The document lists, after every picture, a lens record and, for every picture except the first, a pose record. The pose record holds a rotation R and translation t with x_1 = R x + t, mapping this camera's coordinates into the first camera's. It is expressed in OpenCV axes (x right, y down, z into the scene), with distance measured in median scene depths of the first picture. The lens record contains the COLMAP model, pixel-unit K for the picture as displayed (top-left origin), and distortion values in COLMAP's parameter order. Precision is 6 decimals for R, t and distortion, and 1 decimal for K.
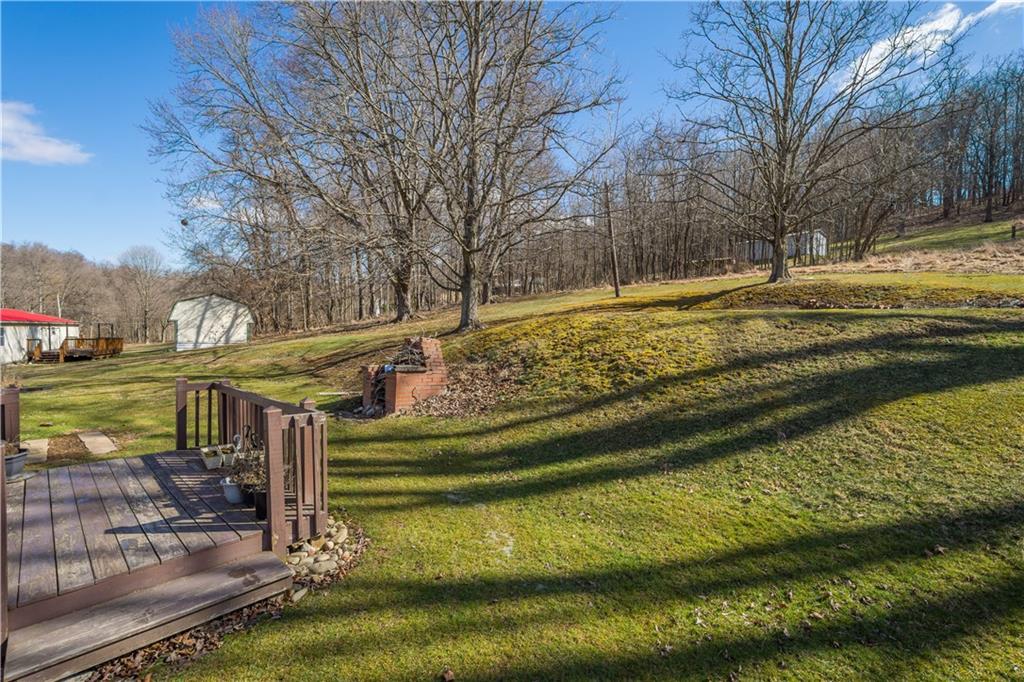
lens RADIAL K [[457.4, 0, 515.9], [0, 457.4, 334.5], [0, 0, 1]] dist [0.004115, 0.000117]
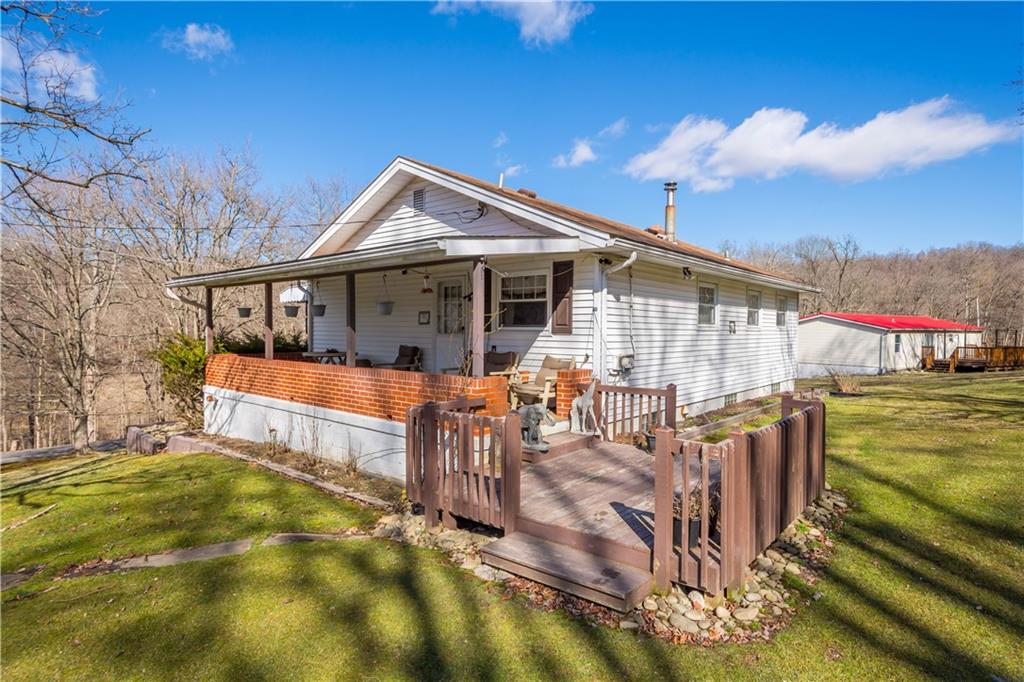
lens RADIAL K [[547.9, 0, 517.5], [0, 547.9, 340.5], [0, 0, 1]] dist [0.019053, -0.000211]
pose [[0.088657, 0.010007, -0.996012, 0.046703], [-0.013401, 0.999871, 0.008853, -0.001608], [0.995972, 0.012563, 0.088780, 0.049750]]
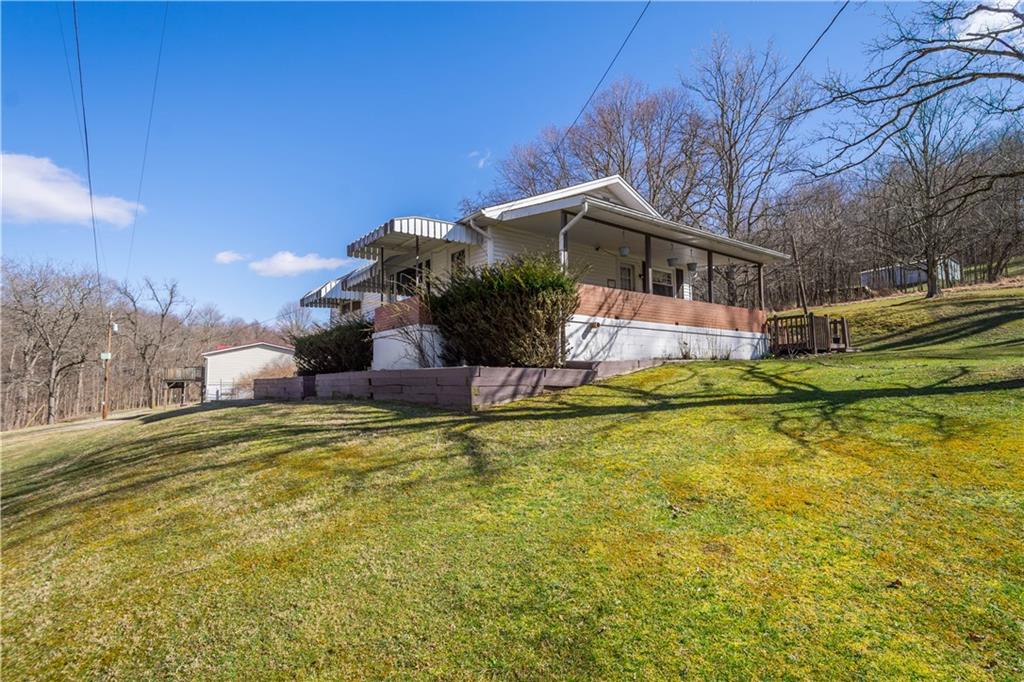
lens RADIAL K [[547.9, 0, 514.4], [0, 547.9, 342.2], [0, 0, 1]] dist [0.019053, -0.000211]
pose [[0.996506, -0.033020, -0.076711, -0.334806], [0.026109, 0.995654, -0.089400, 0.079622], [0.079330, 0.087085, 0.993037, -0.450877]]
